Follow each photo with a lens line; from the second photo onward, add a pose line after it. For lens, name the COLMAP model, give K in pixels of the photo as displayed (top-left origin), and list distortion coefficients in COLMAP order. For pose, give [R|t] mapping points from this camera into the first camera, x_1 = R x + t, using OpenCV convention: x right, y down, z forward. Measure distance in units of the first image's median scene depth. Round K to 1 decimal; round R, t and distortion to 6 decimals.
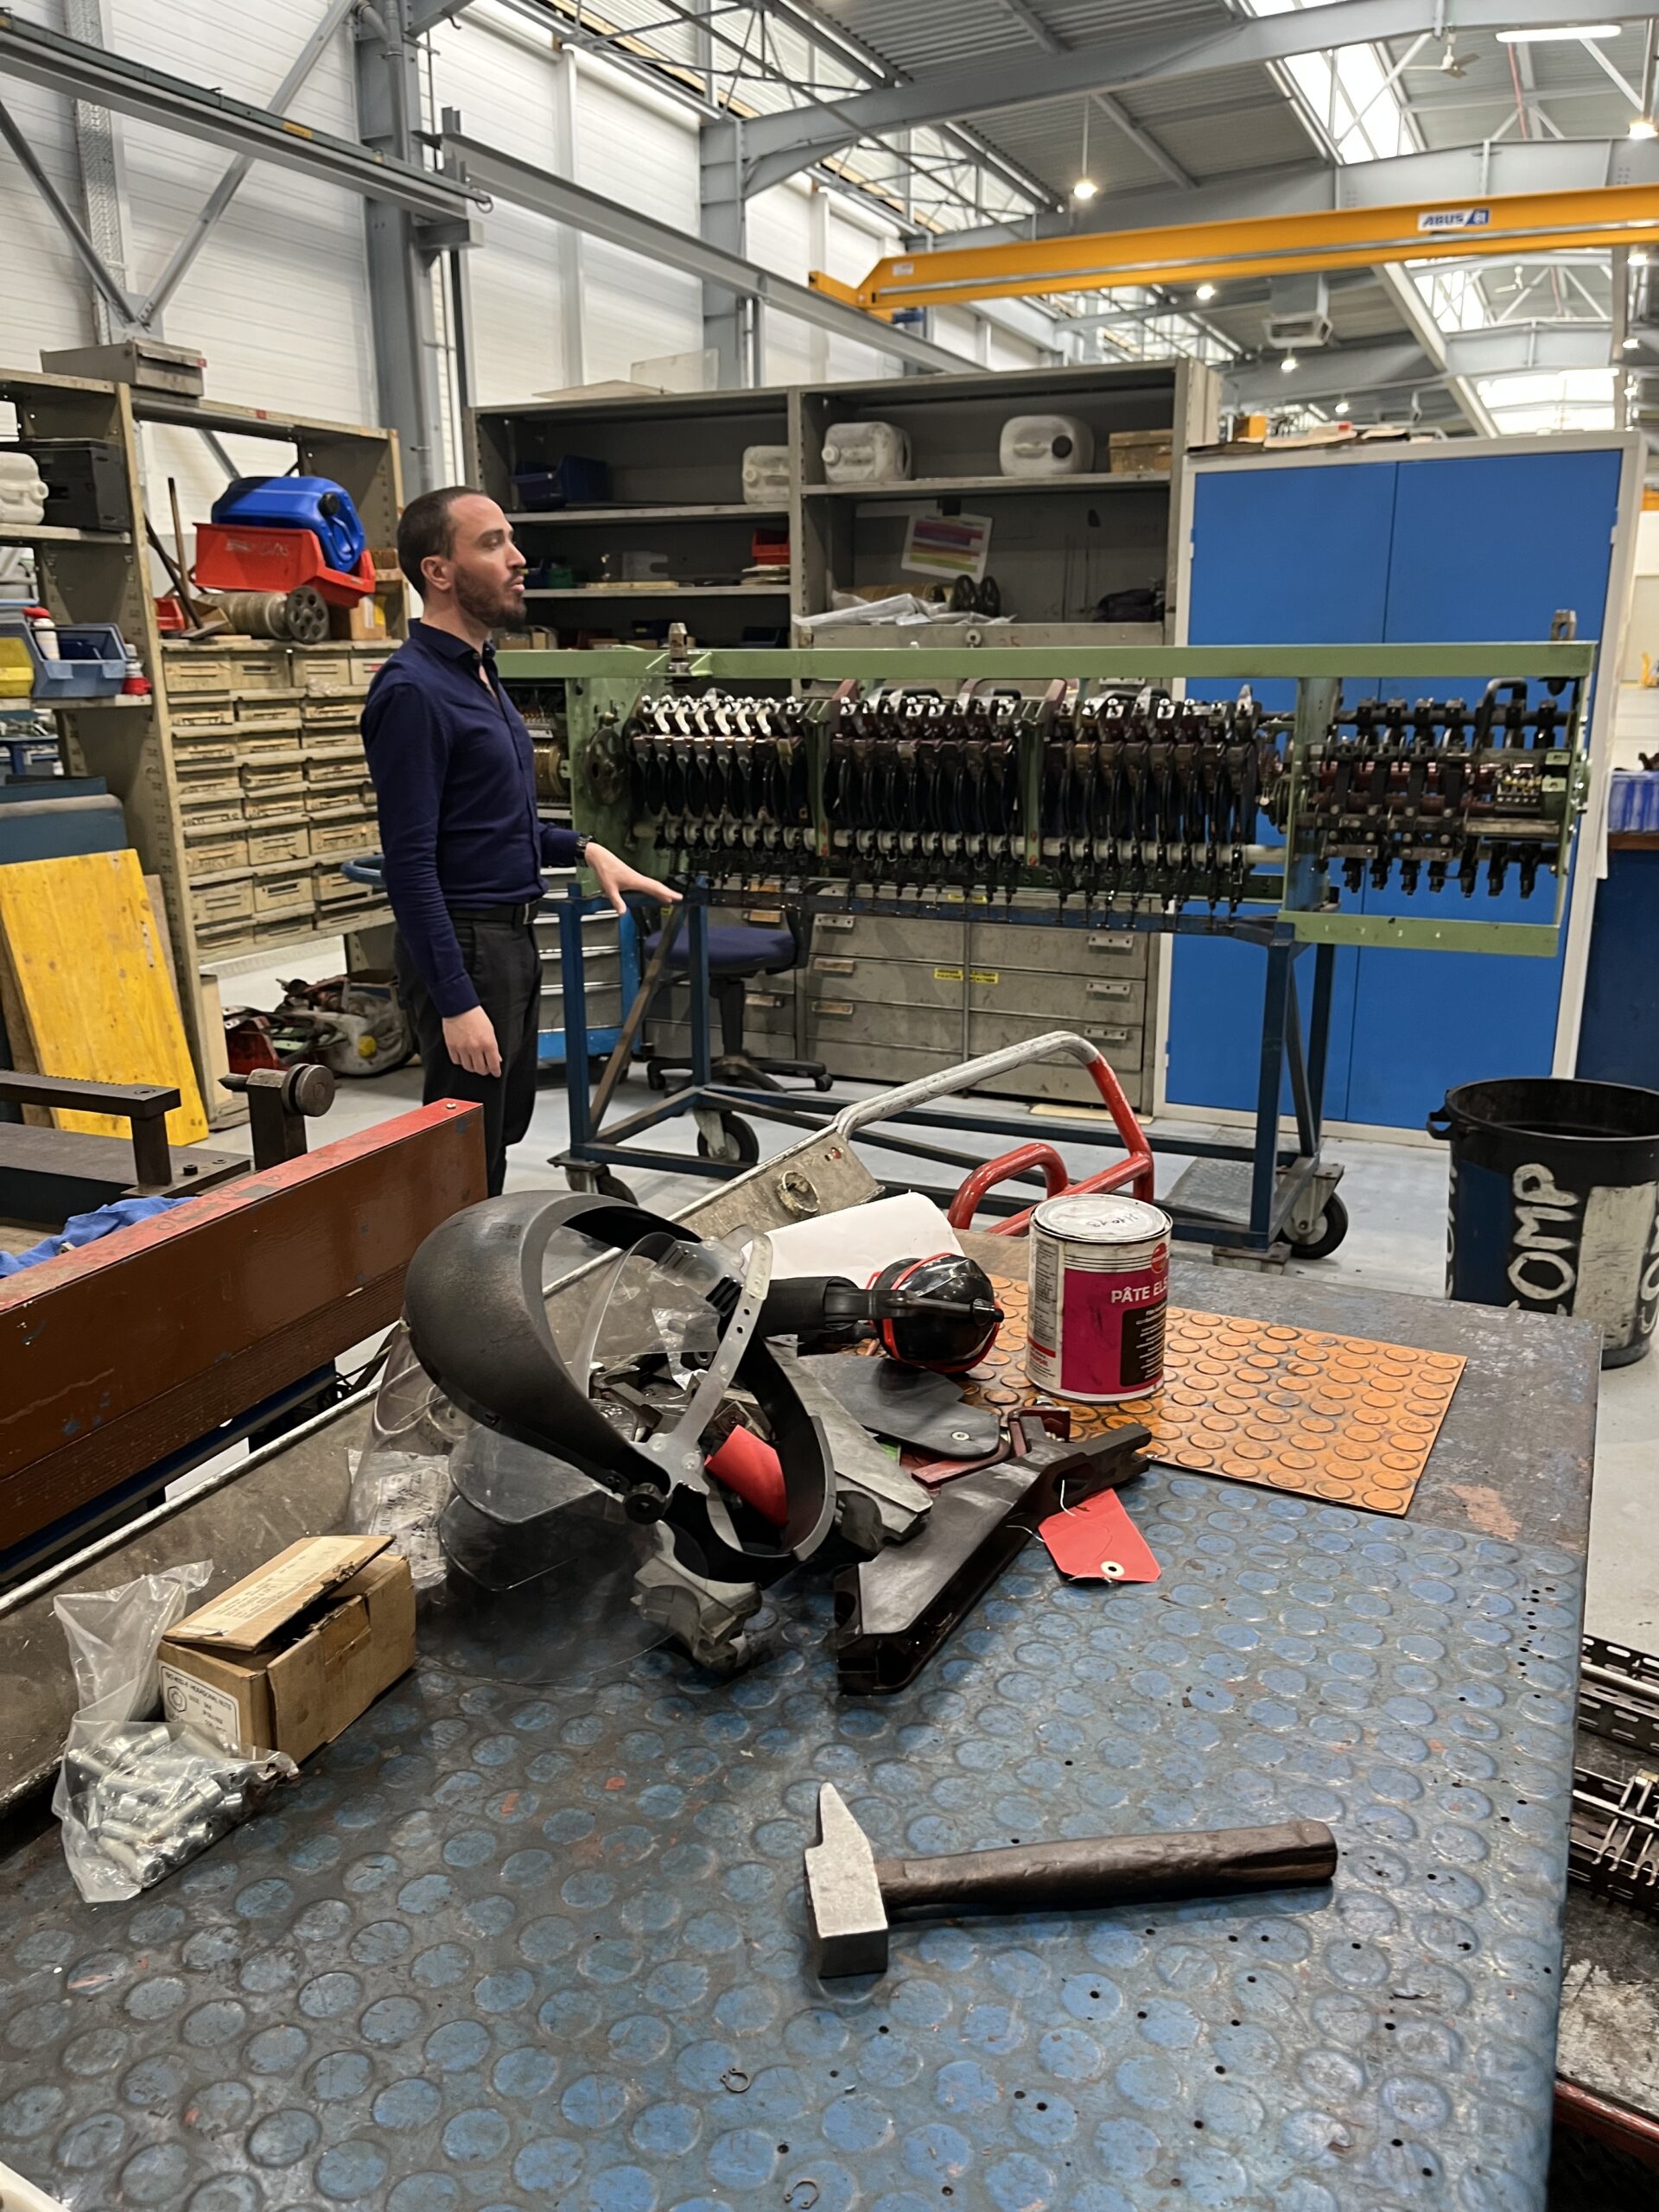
lens RADIAL K [[1661.6, 0, 829.5], [0, 1661.6, 1106.0], [0, 0, 1]] dist [0.005193, -0.004316]
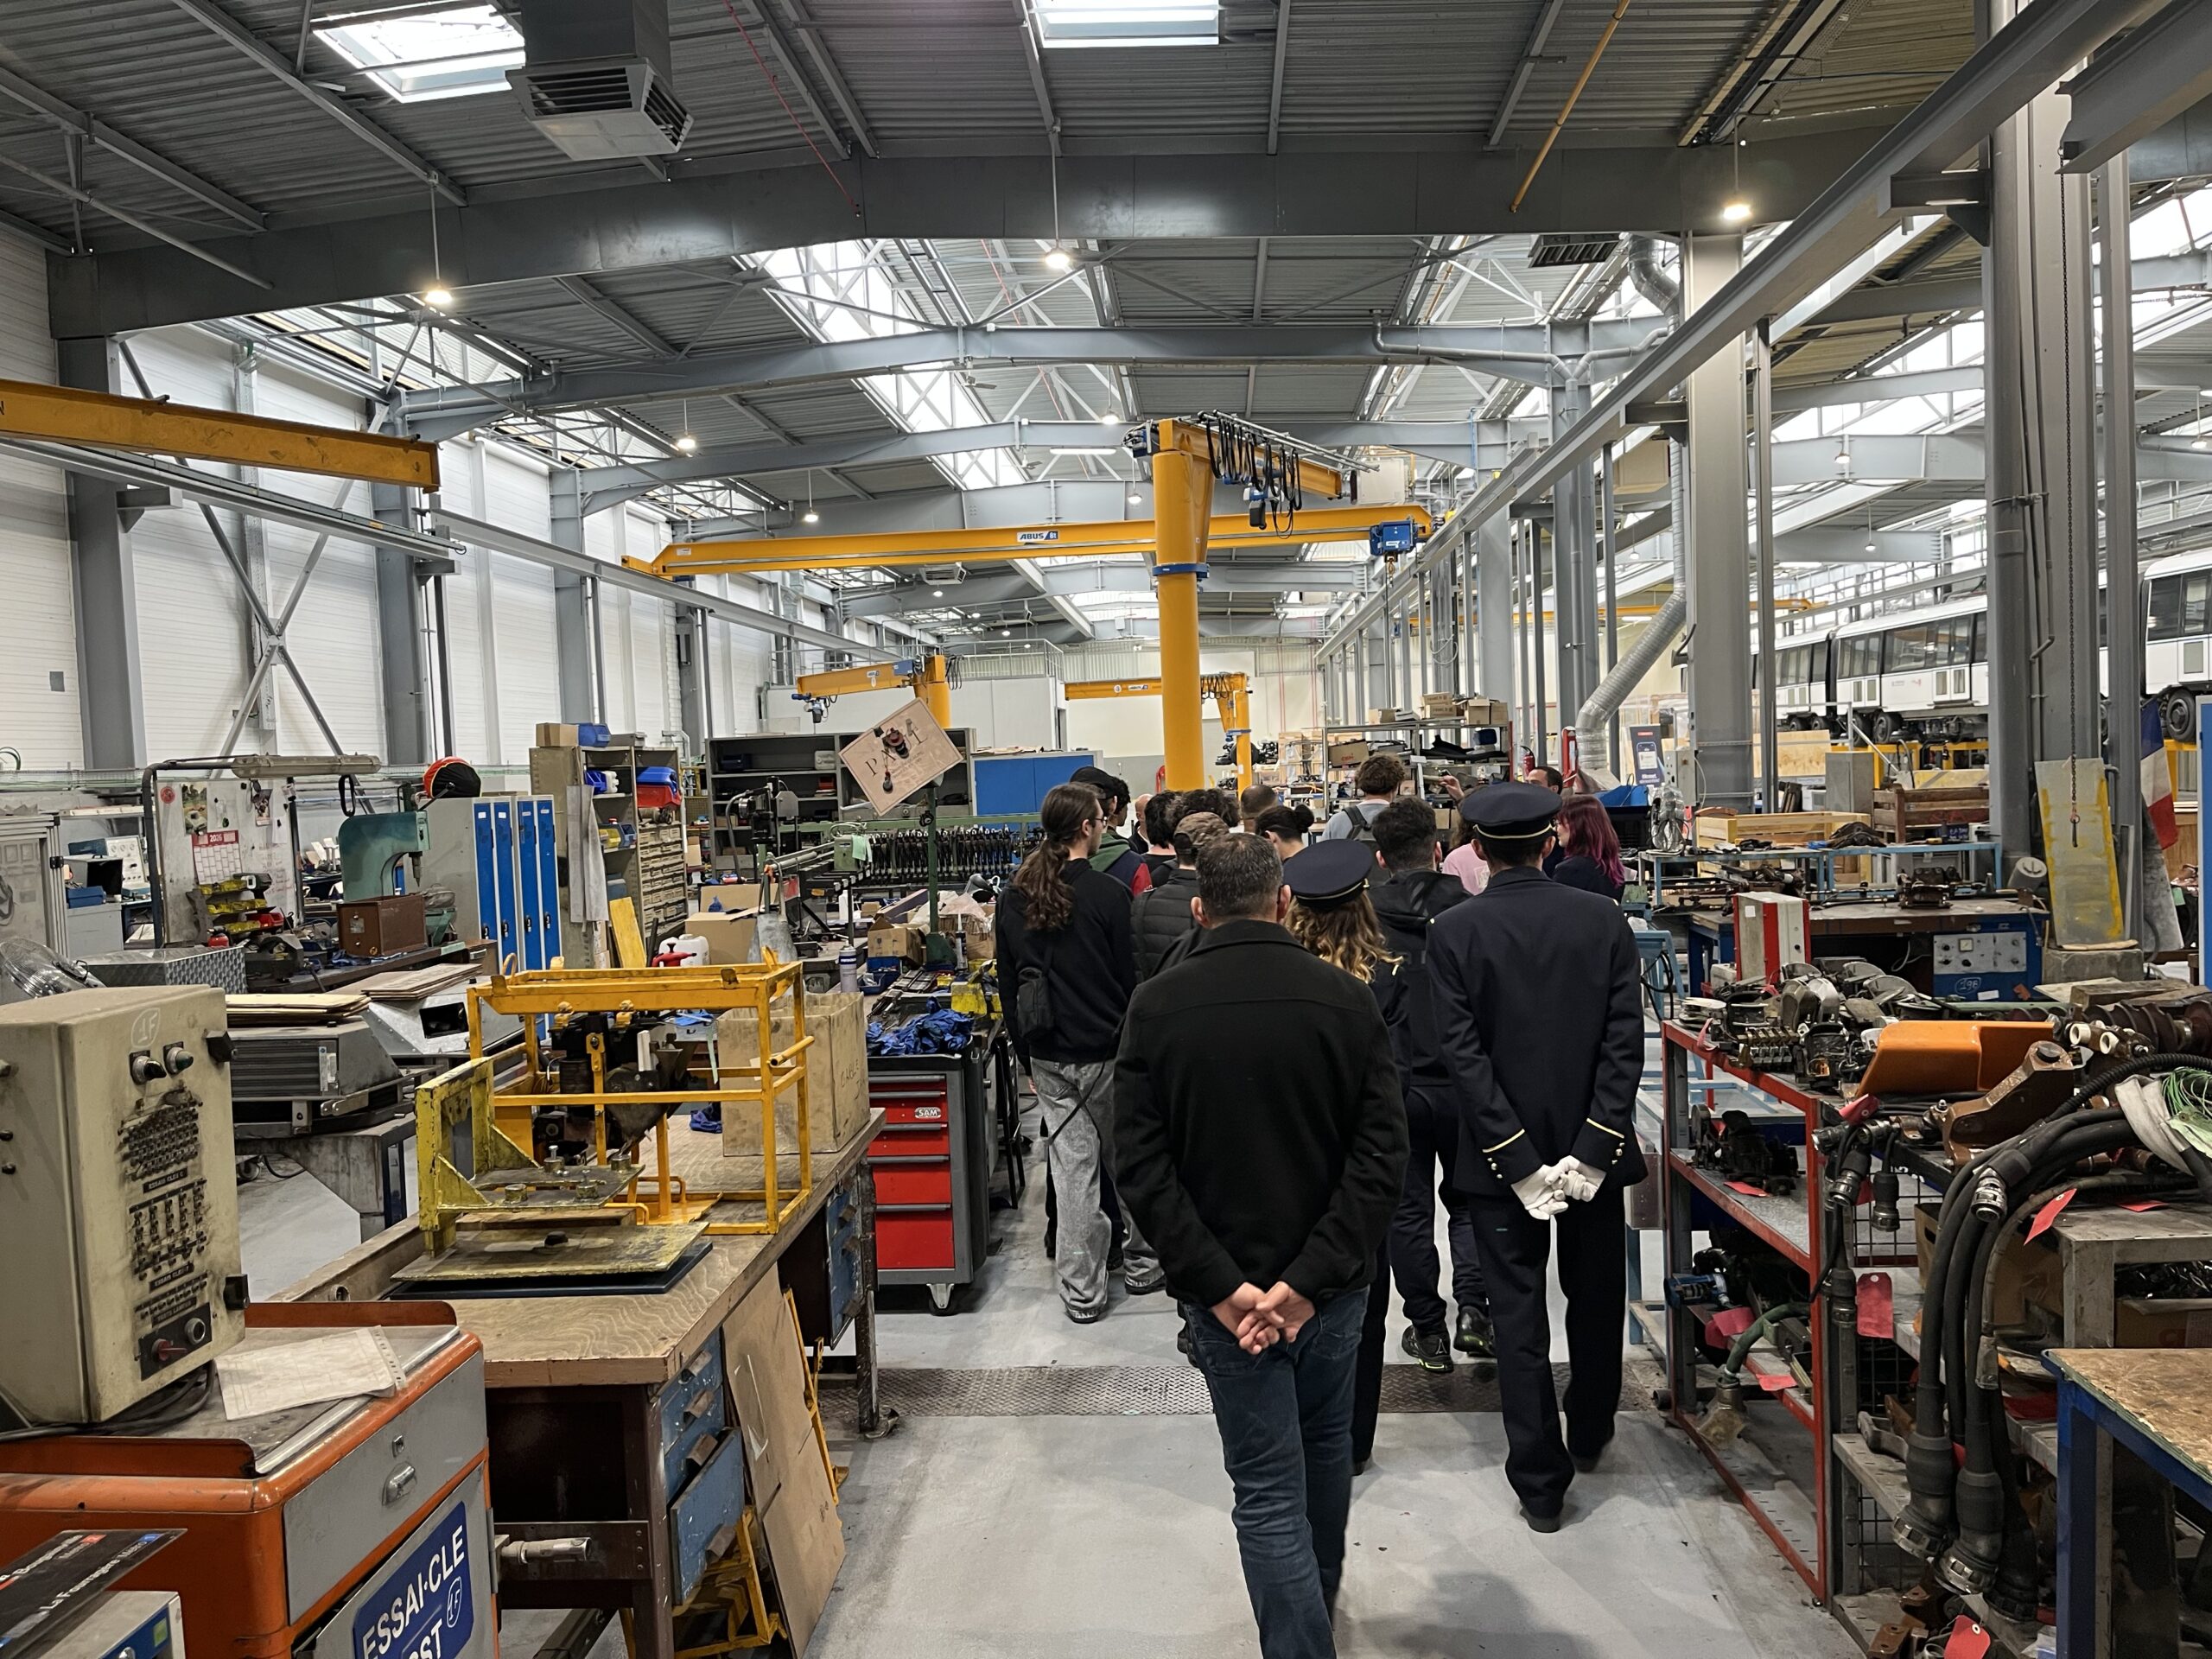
lens RADIAL K [[1661.6, 0, 1106.0], [0, 1661.6, 829.5], [0, 0, 1]] dist [0.005193, -0.004316]
pose [[0.935274, -0.049987, 0.350377, -0.199884], [0.132192, 0.967668, -0.214810, 0.140392], [-0.328311, 0.247223, 0.911643, -0.587498]]
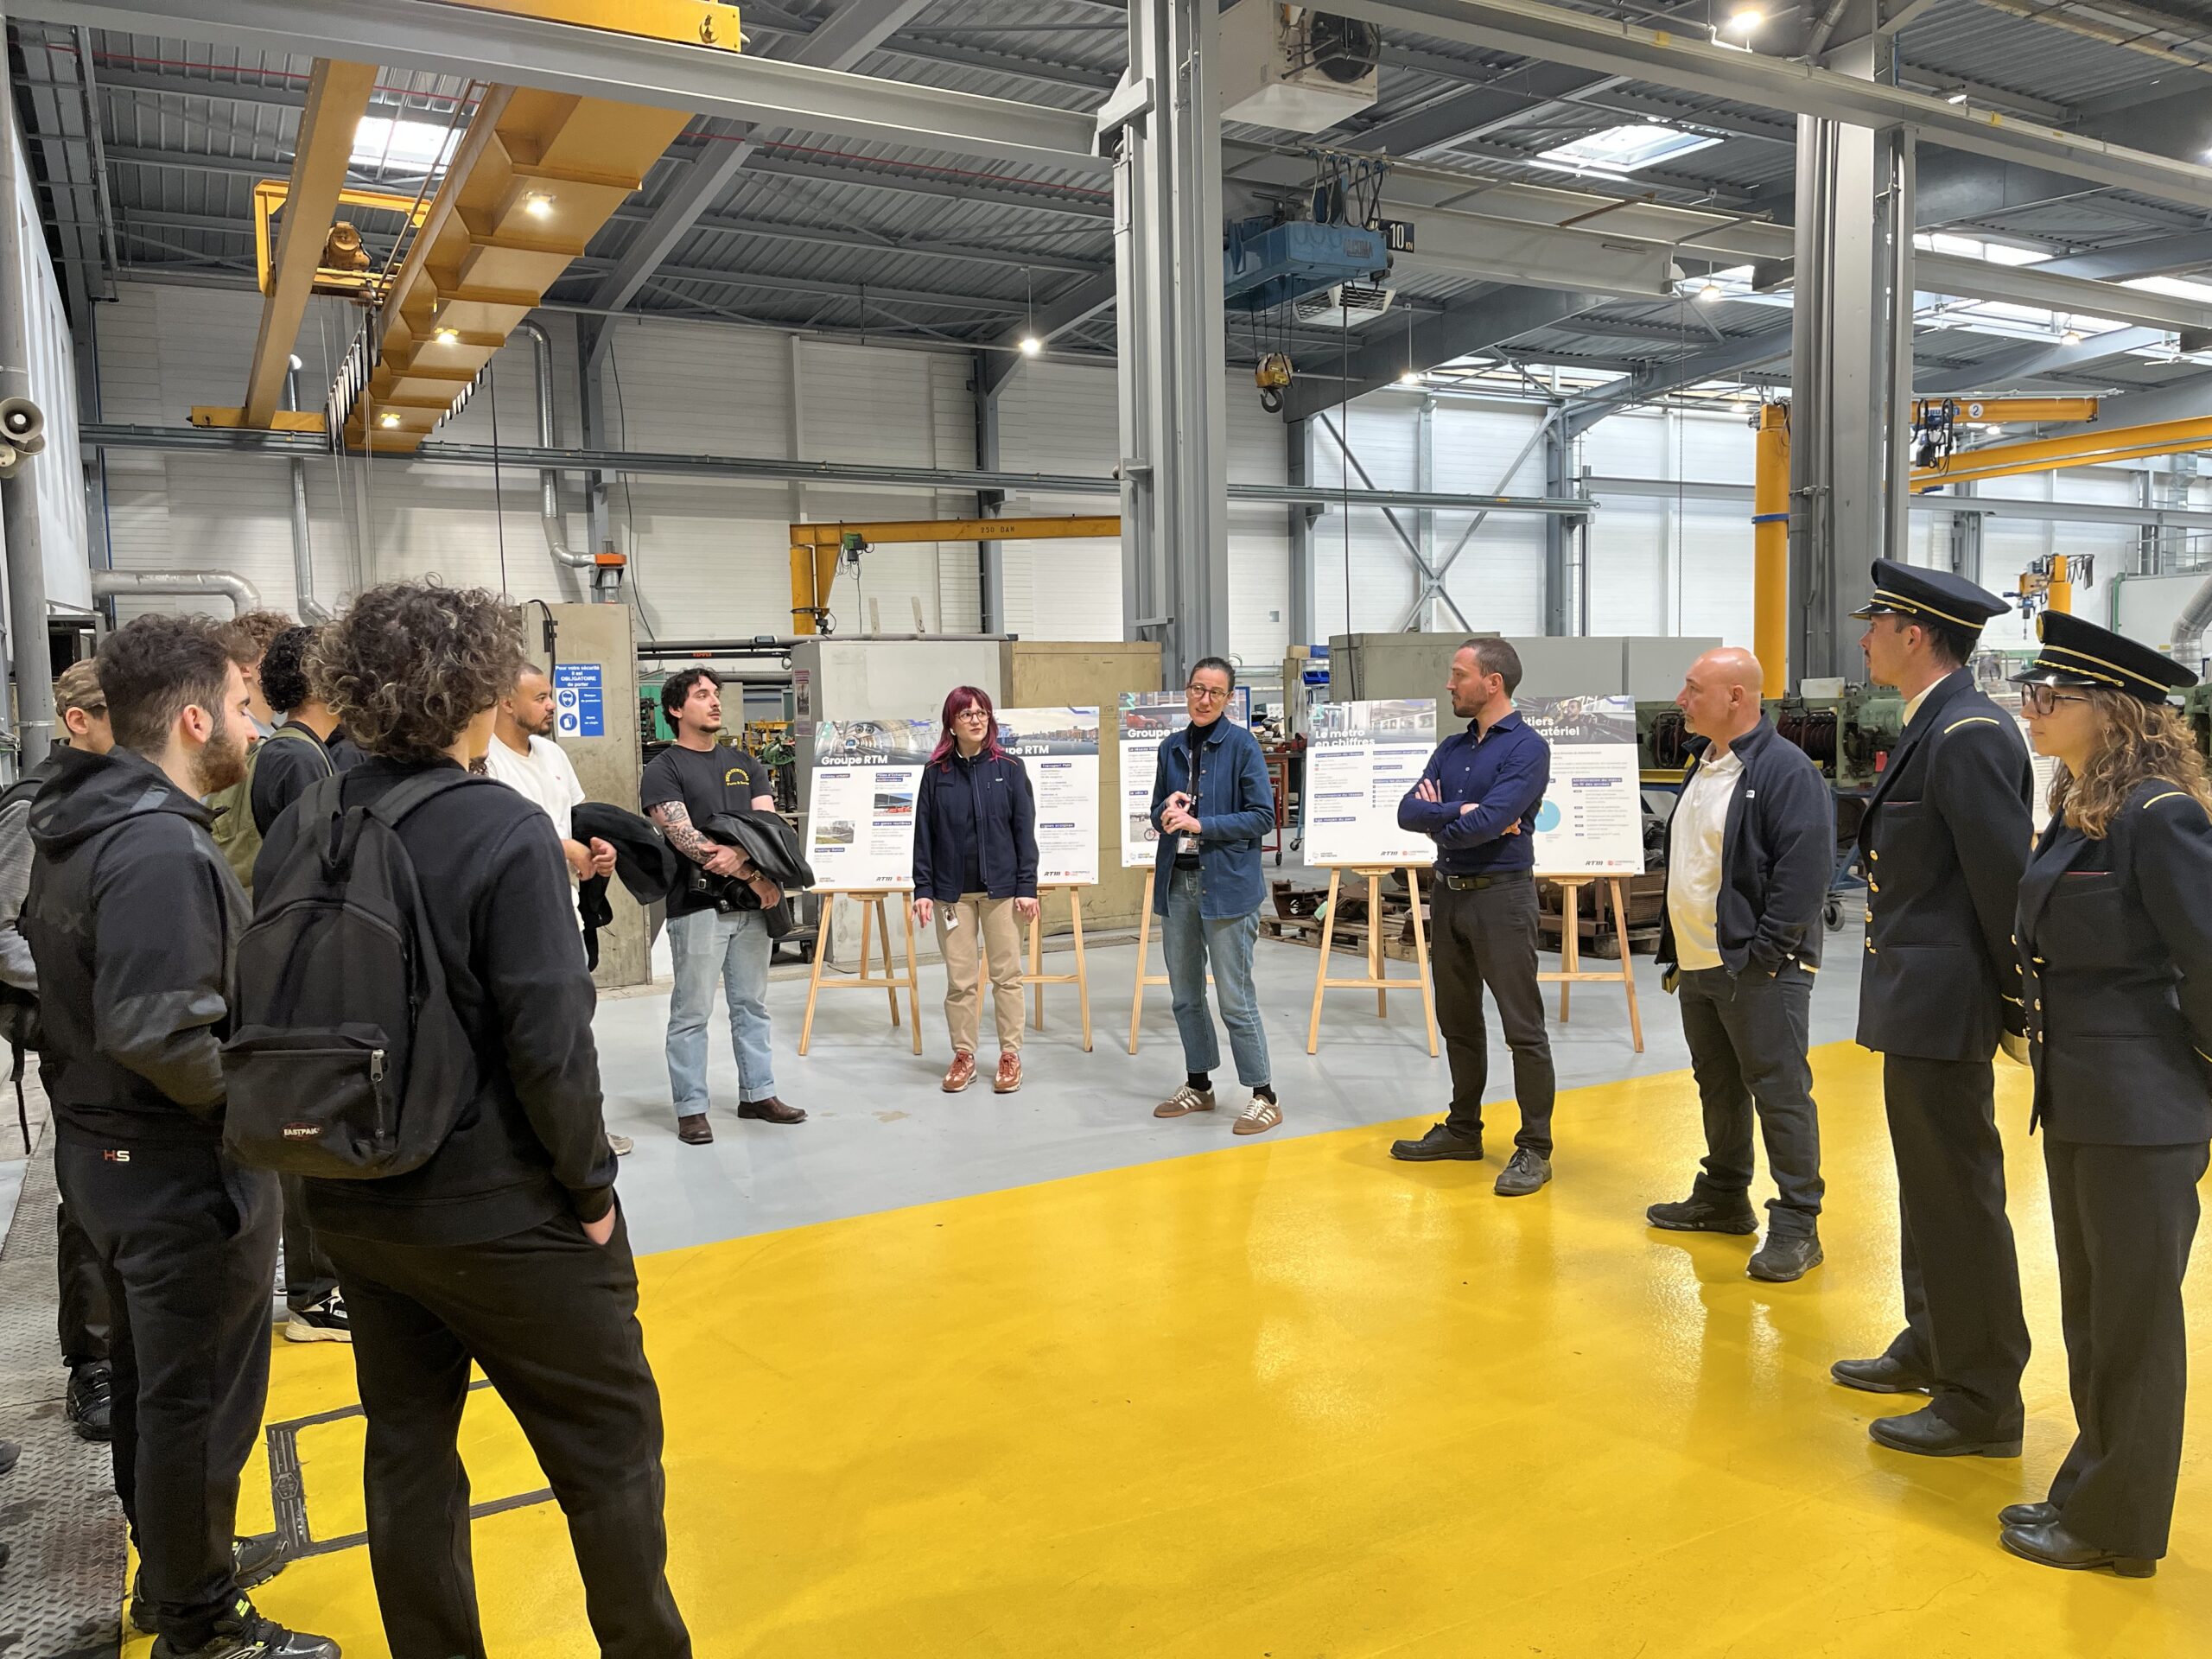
lens RADIAL K [[1661.6, 0, 1106.0], [0, 1661.6, 829.5], [0, 0, 1]] dist [0.005193, -0.004316]
pose [[0.805292, 0.024565, -0.592370, 0.588342], [-0.136617, 0.979942, -0.145086, 0.289955], [0.576924, 0.197764, 0.792495, -1.042609]]
